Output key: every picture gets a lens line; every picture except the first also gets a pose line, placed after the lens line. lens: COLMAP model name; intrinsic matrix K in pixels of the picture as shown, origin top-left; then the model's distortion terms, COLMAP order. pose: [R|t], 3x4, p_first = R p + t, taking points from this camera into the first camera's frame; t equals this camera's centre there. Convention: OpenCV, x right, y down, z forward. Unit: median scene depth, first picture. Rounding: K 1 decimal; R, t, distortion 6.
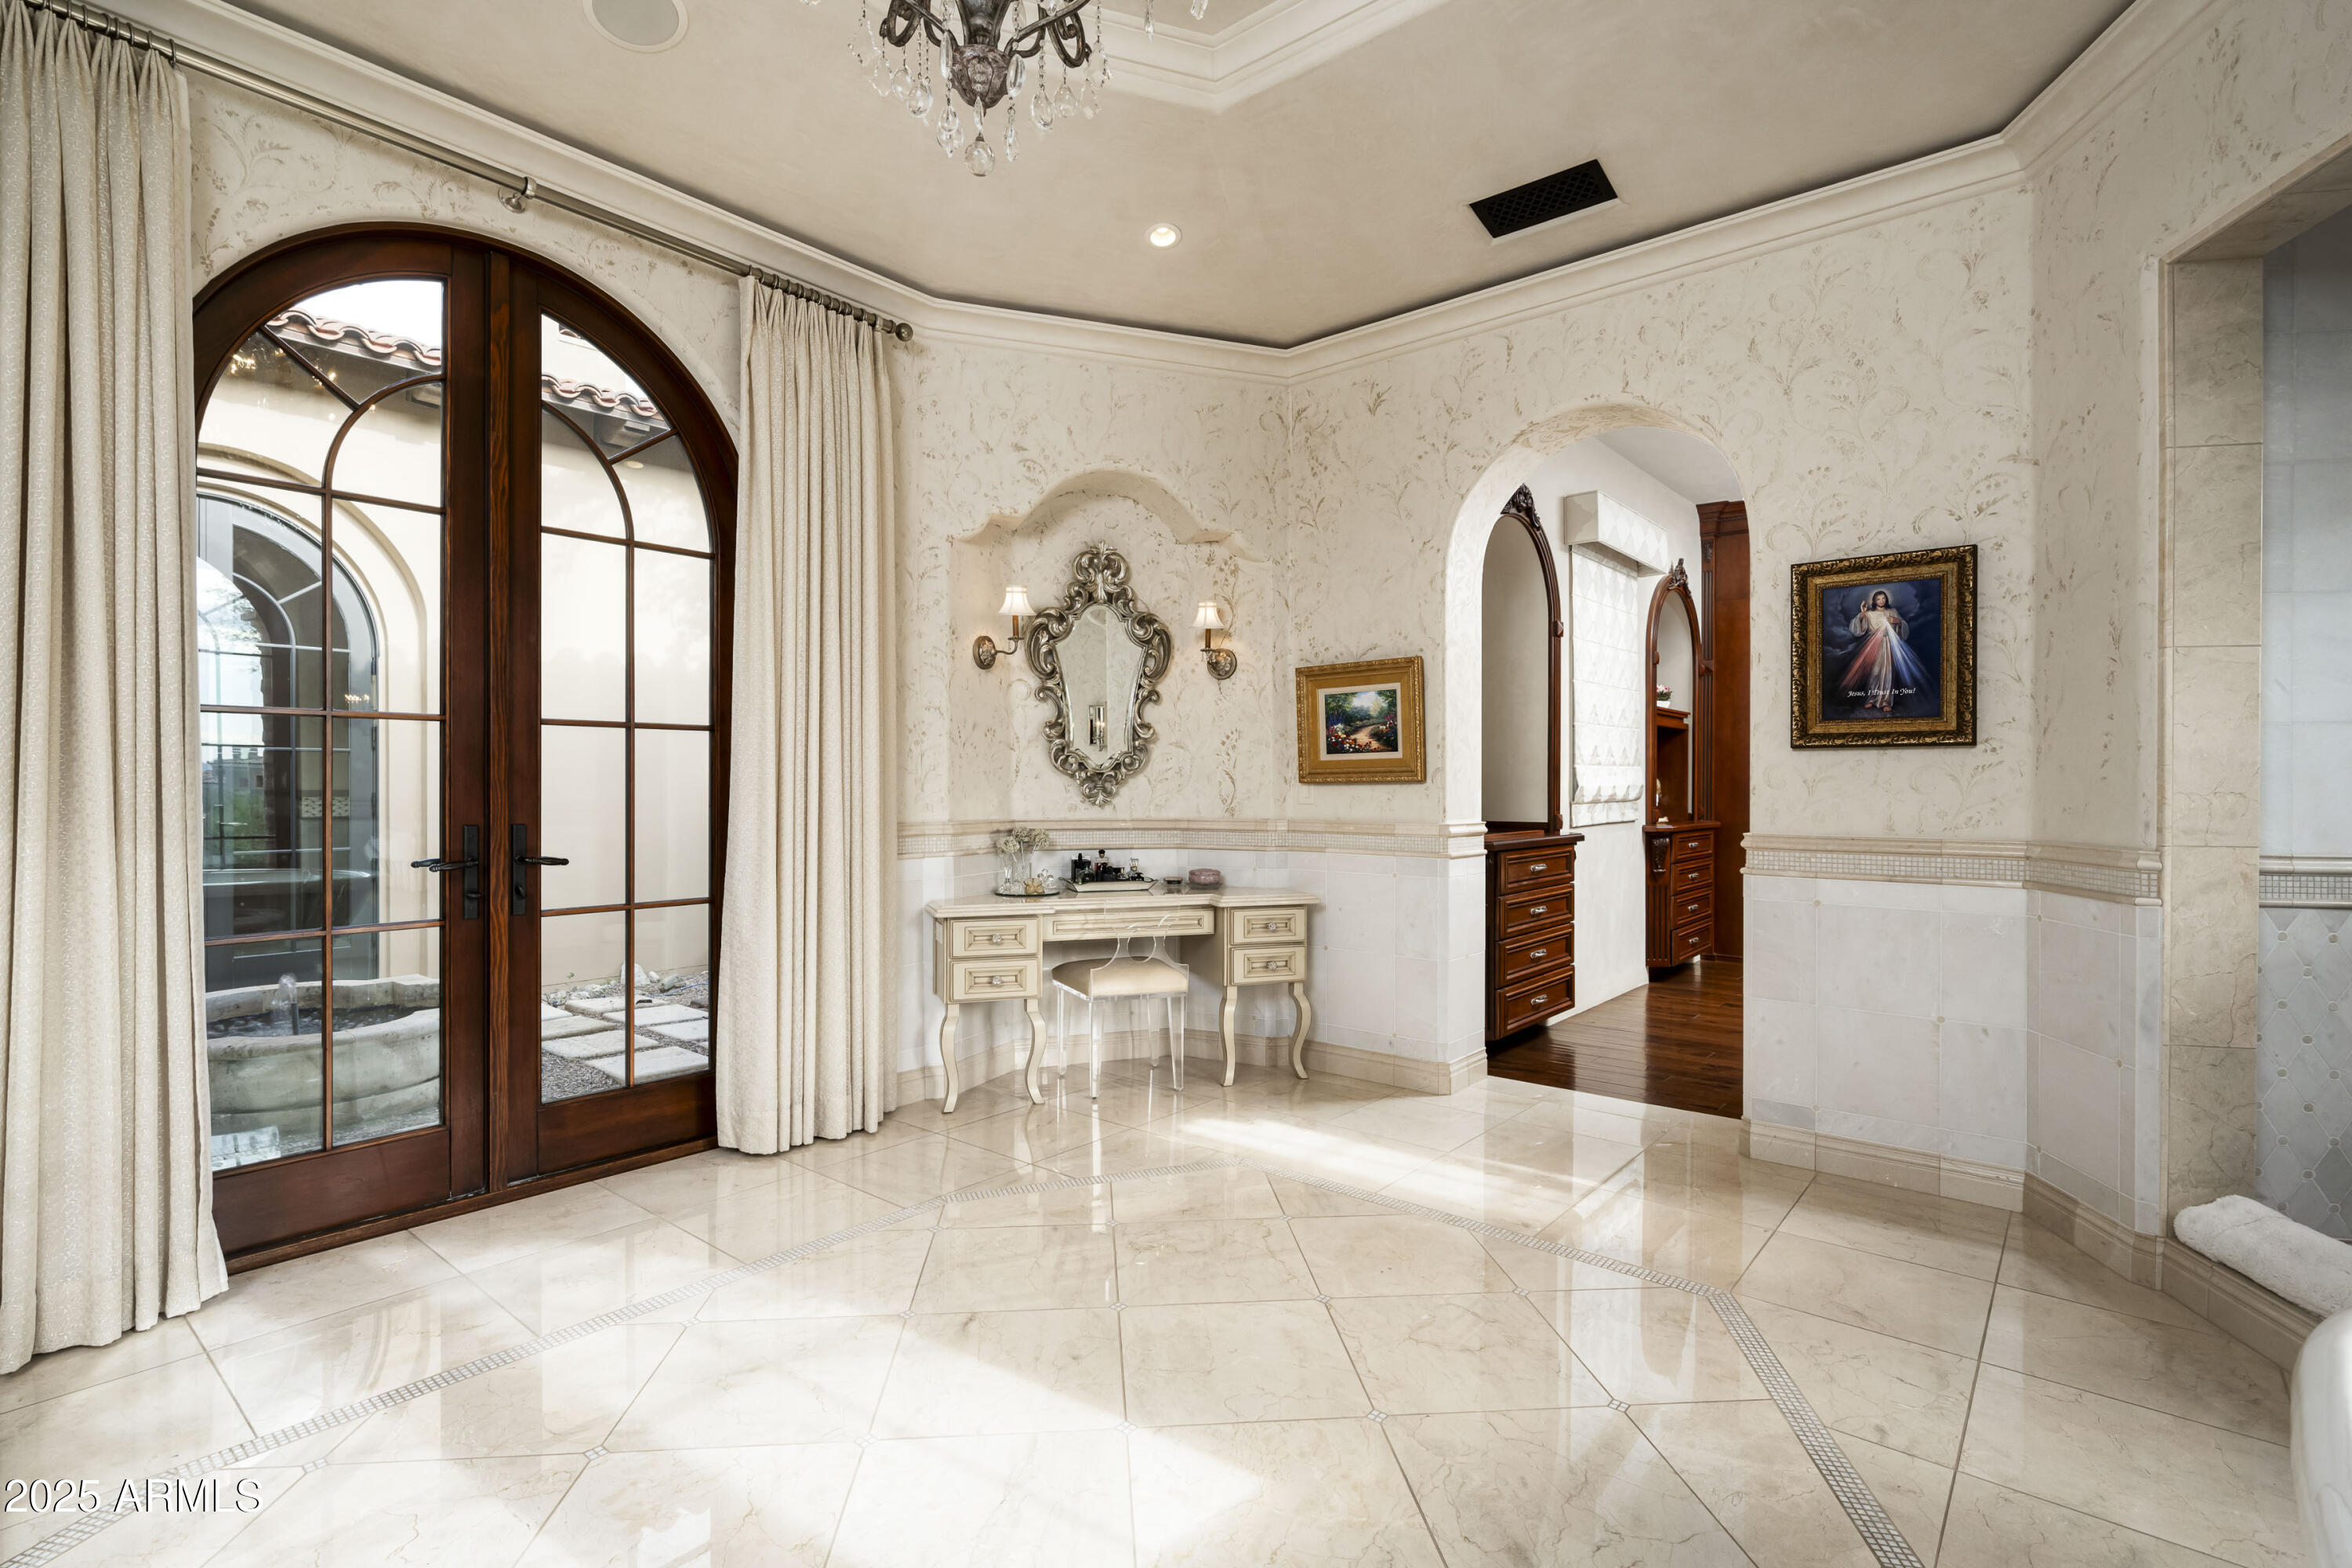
lens RADIAL K [[1105.2, 0, 1176.0], [0, 1105.2, 784.0], [0, 0, 1]] dist [0.000778, 0.000049]
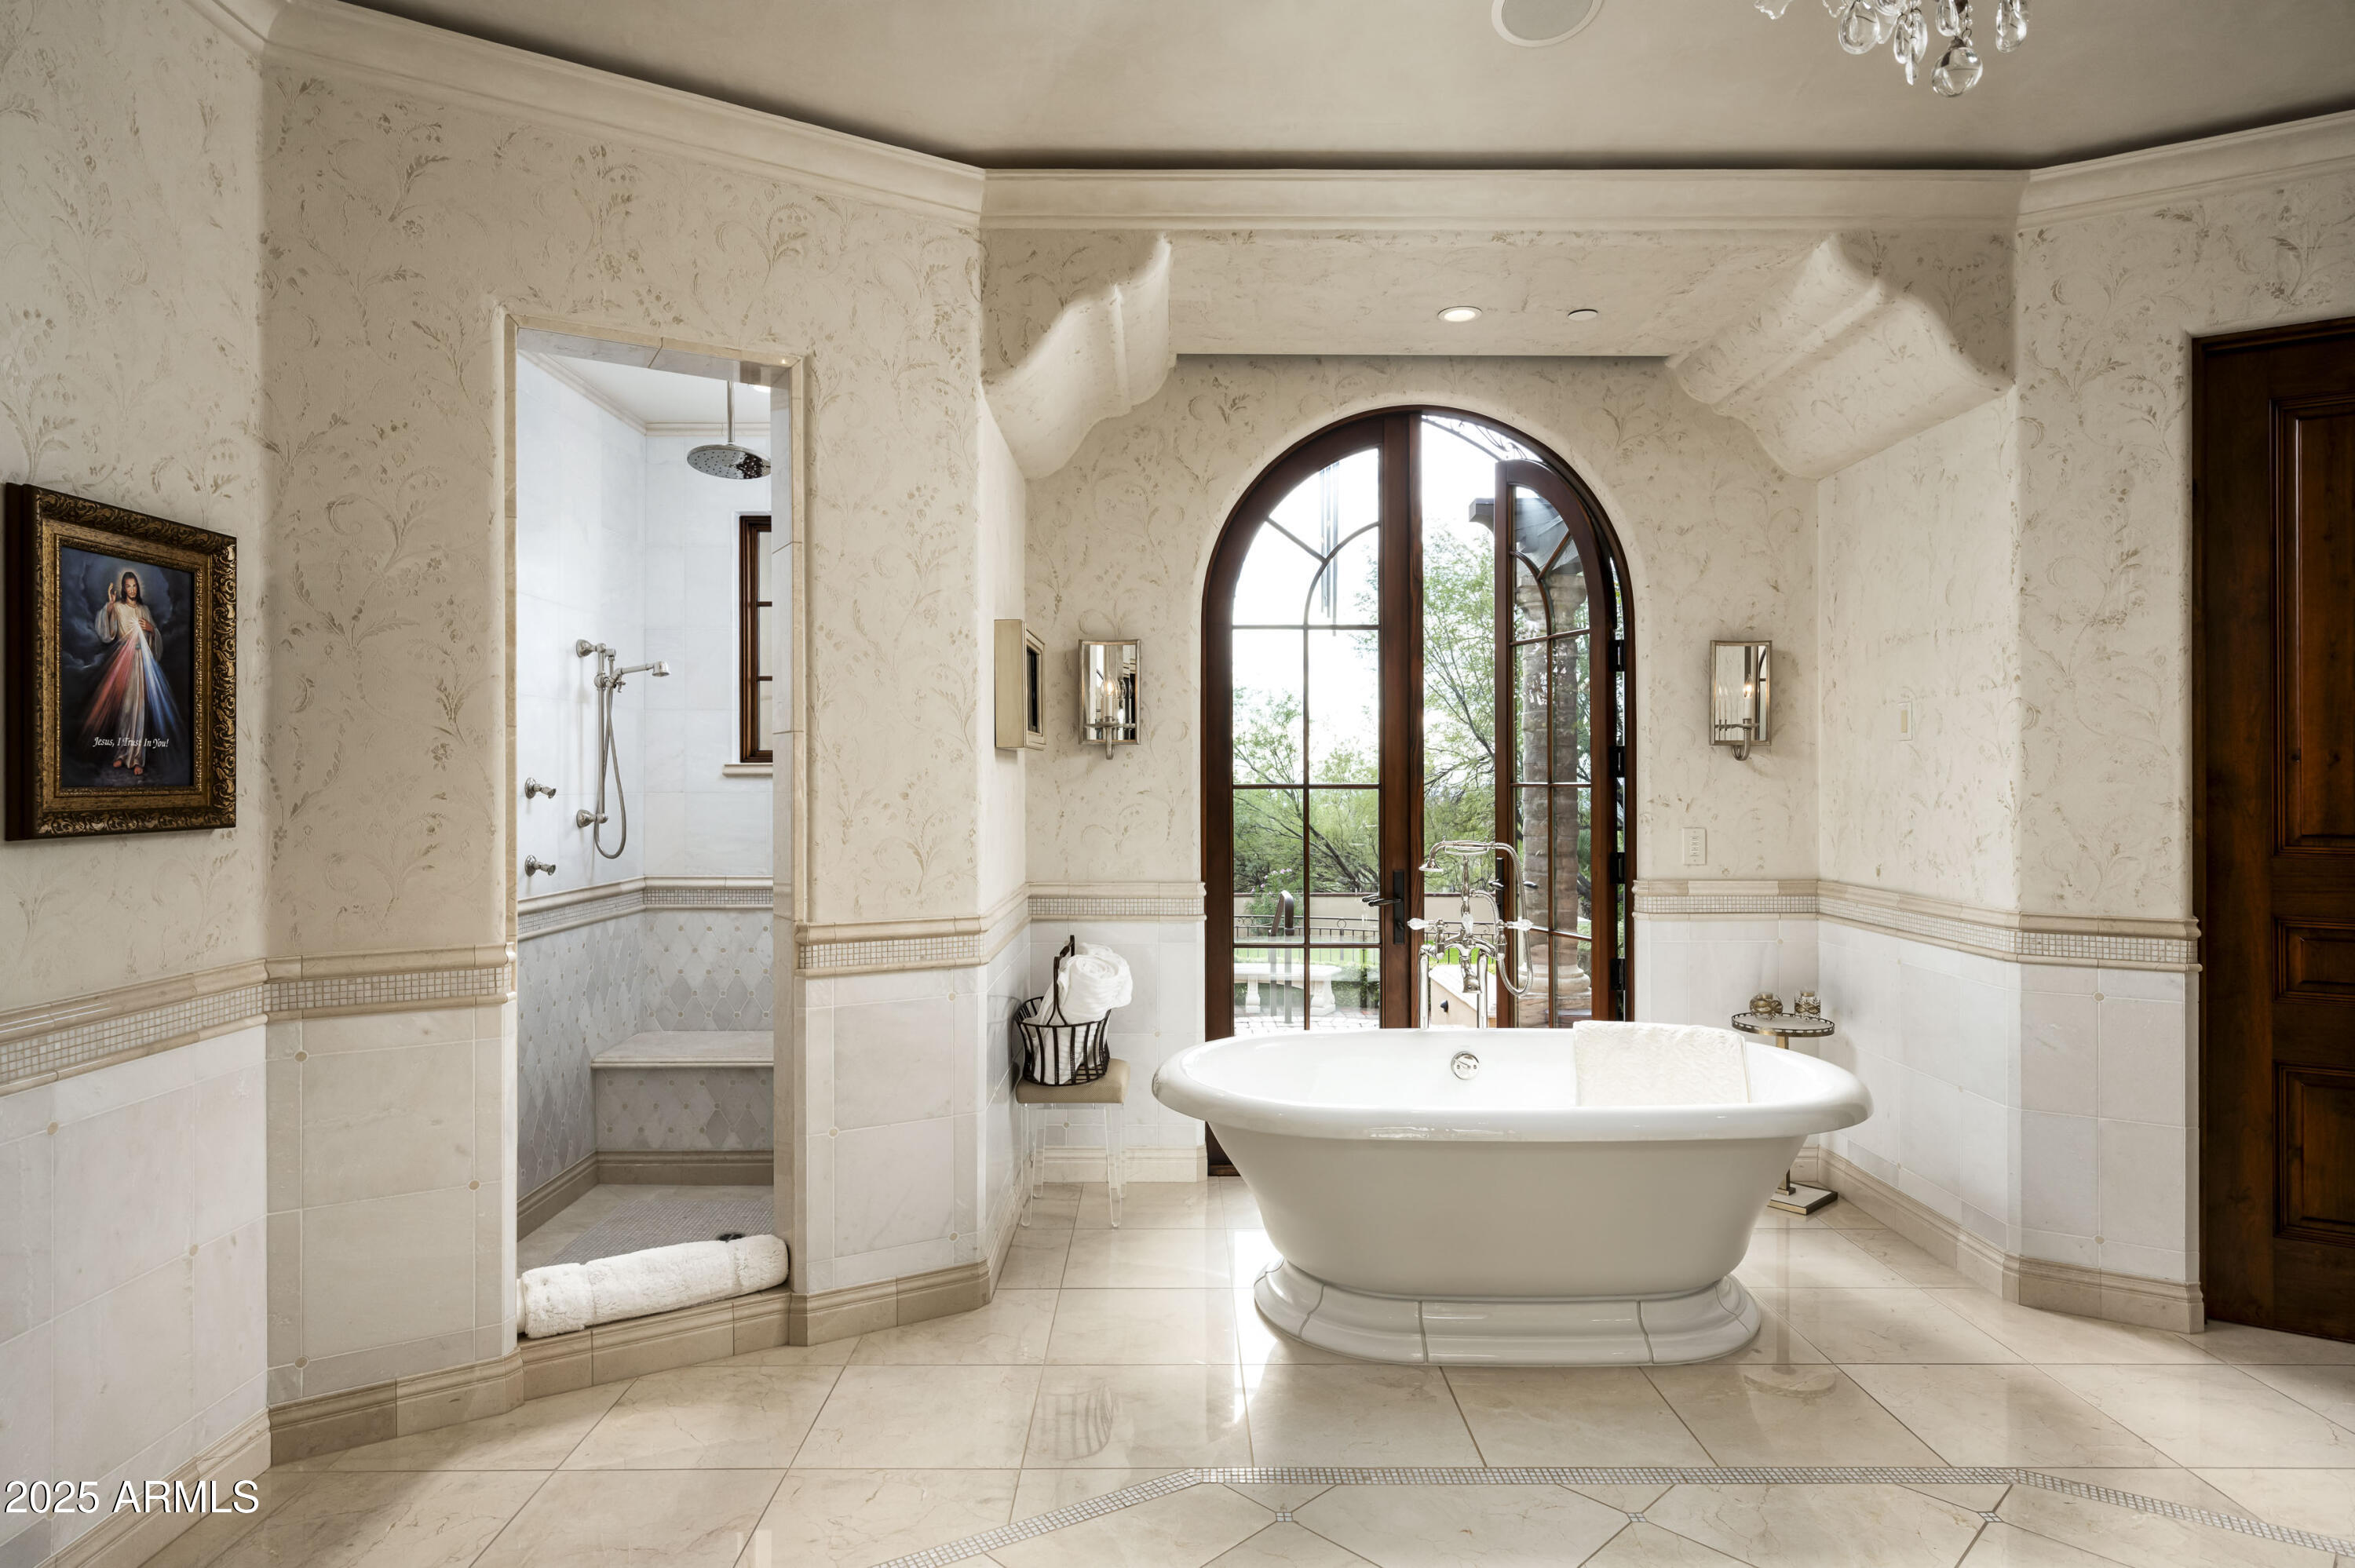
lens RADIAL K [[1290.0, 0, 1177.5], [0, 1290.0, 784.0], [0, 0, 1]] dist [0.001239, -0.000227]
pose [[-0.638108, -0.001596, 0.769945, -0.259962], [0.005387, 0.999964, 0.006538, -0.062640], [-0.769928, 0.008319, -0.638077, 1.019389]]
